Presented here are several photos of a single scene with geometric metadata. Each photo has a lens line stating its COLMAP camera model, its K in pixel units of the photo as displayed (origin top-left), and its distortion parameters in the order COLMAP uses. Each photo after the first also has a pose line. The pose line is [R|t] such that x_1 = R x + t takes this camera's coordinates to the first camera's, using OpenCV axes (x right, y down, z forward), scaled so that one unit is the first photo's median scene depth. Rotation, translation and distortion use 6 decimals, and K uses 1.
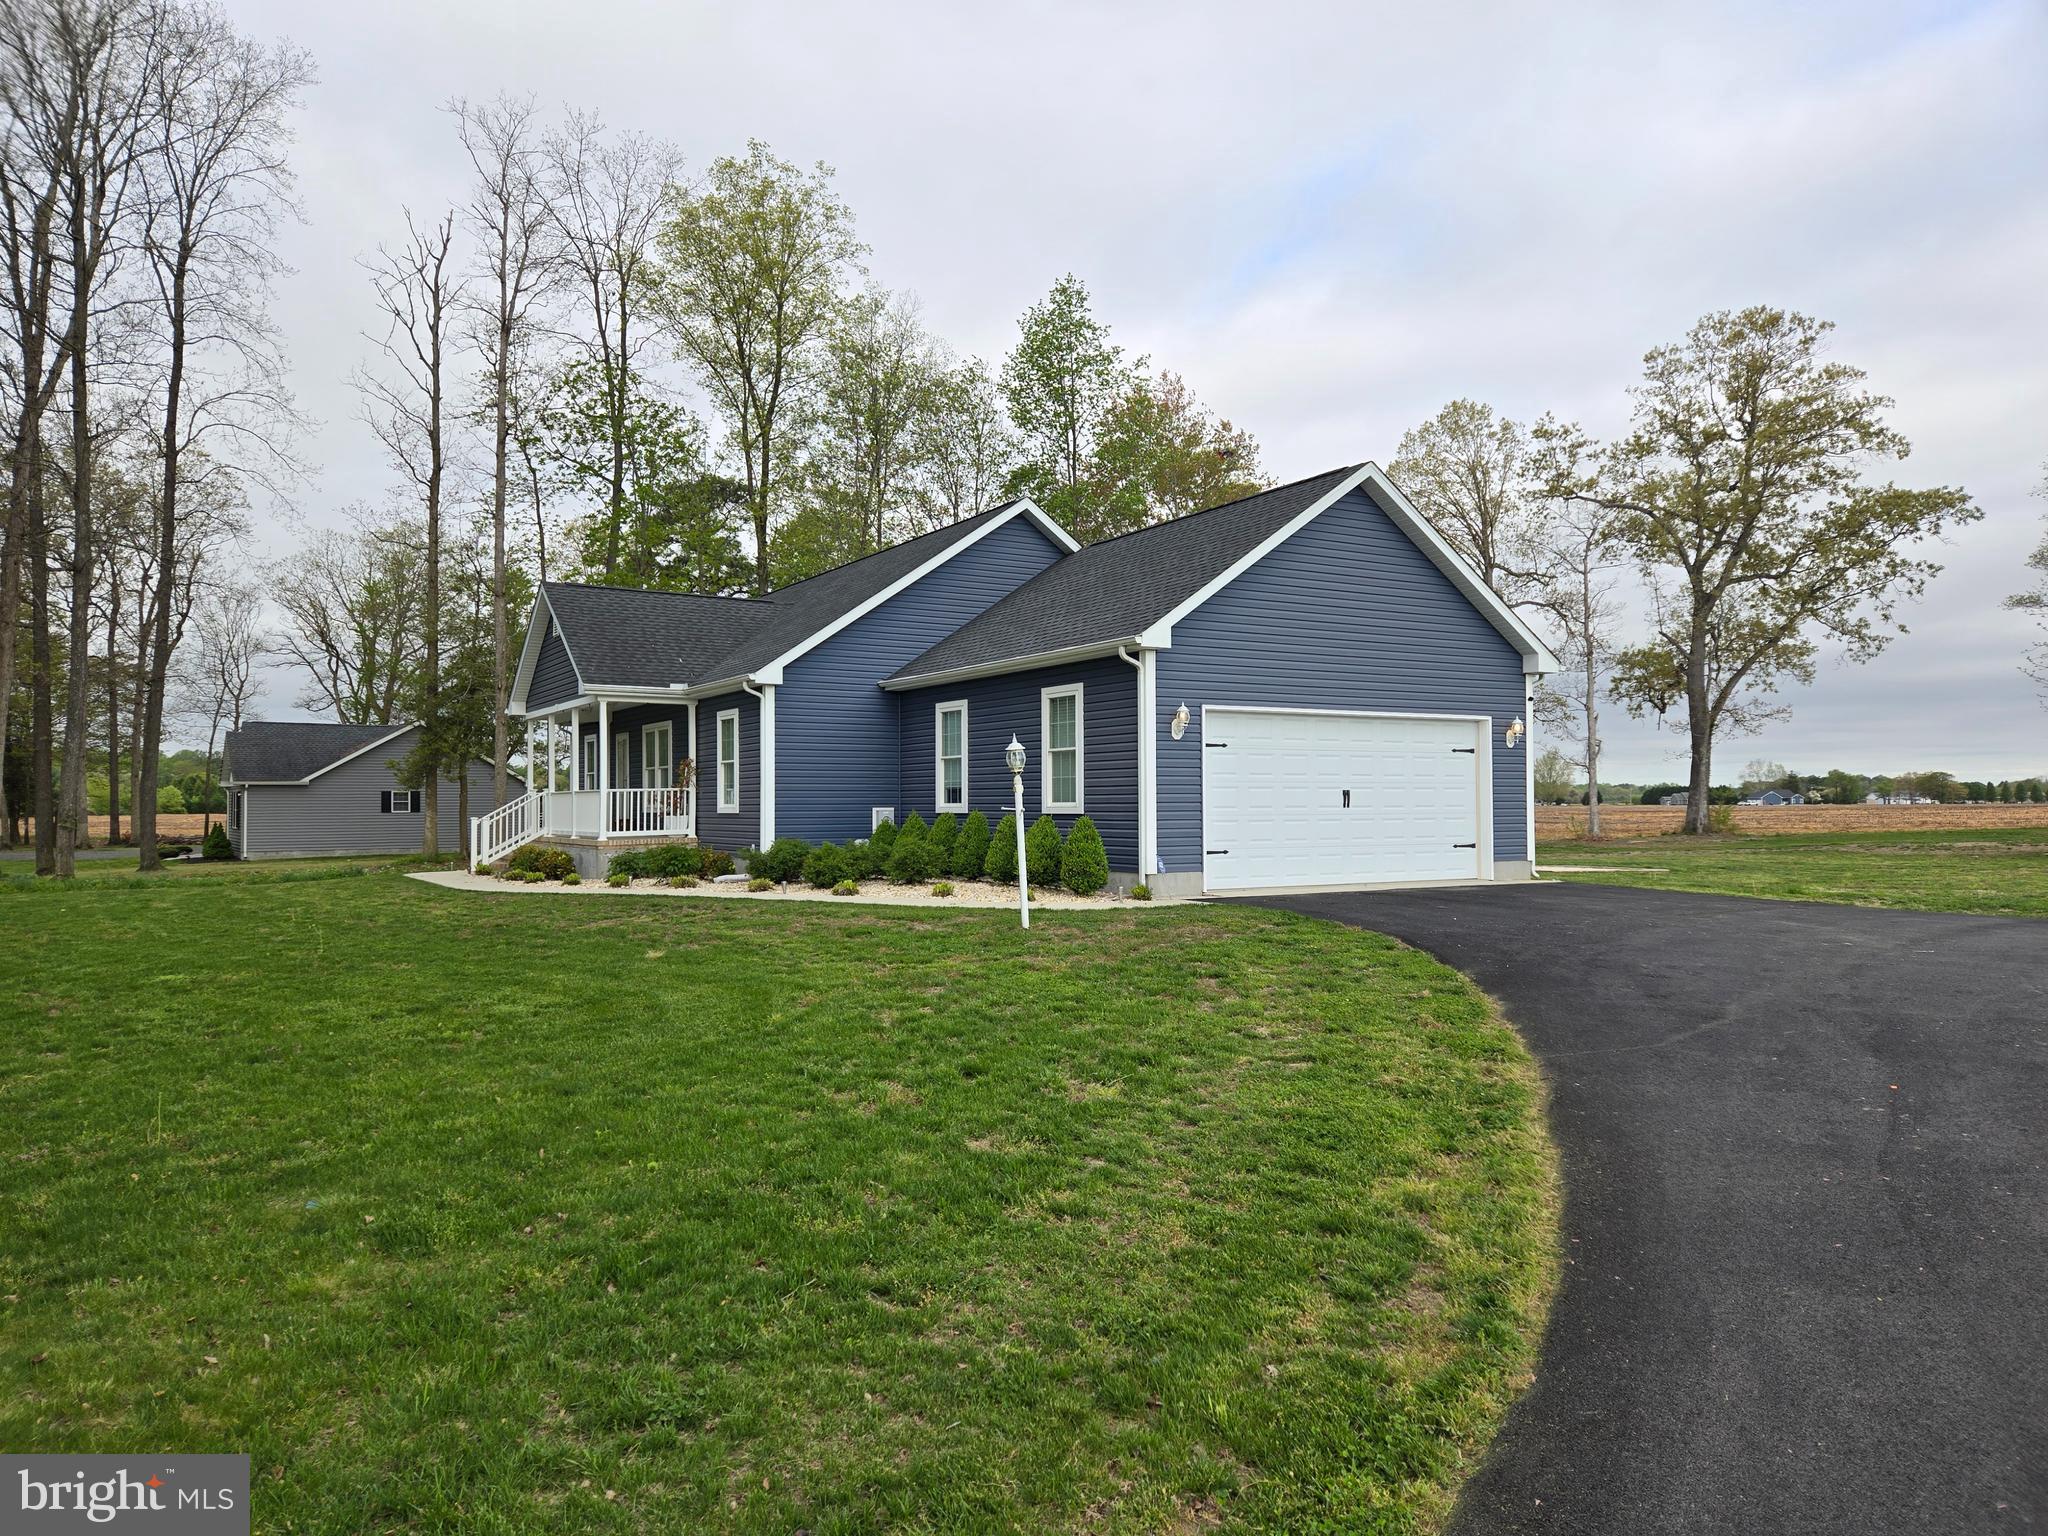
lens RADIAL K [[1375.3, 0, 1016.5], [0, 1375.3, 785.2], [0, 0, 1]] dist [0.085124, -0.077882]
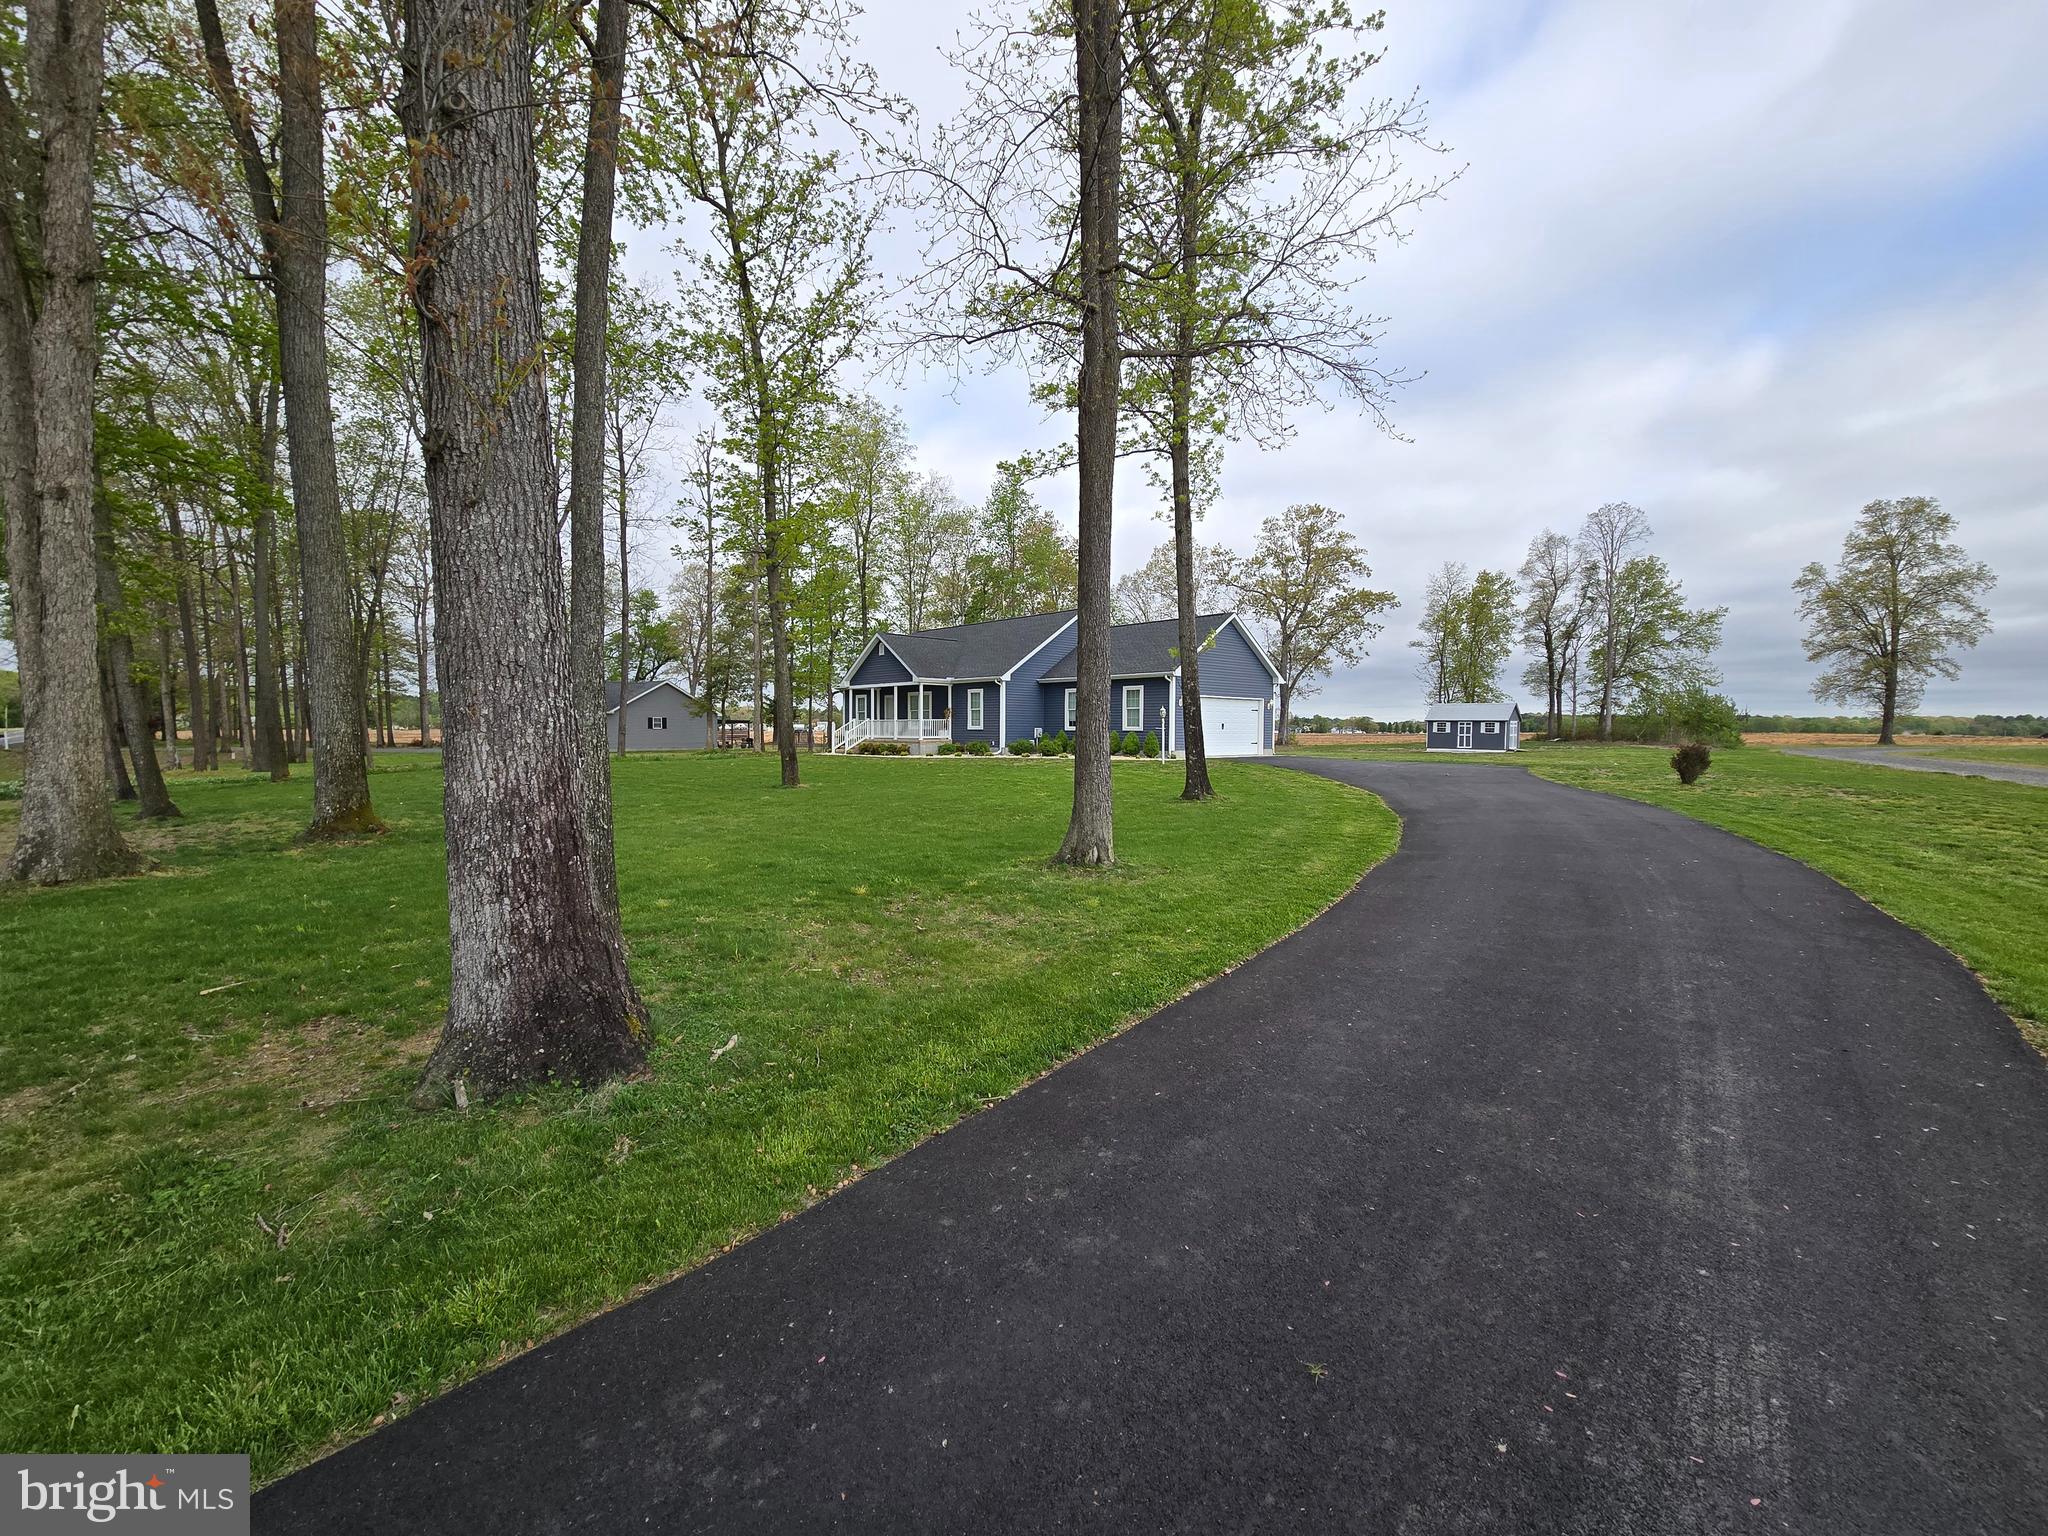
lens RADIAL K [[825.4, 0, 1024.0], [0, 825.4, 768.0], [0, 0, 1]] dist [-0.013906, -0.000037]
pose [[0.982139, 0.001692, 0.188149, -0.445777], [-0.013084, 0.998153, 0.059323, -0.000501], [-0.187702, -0.060726, 0.980347, -0.566692]]
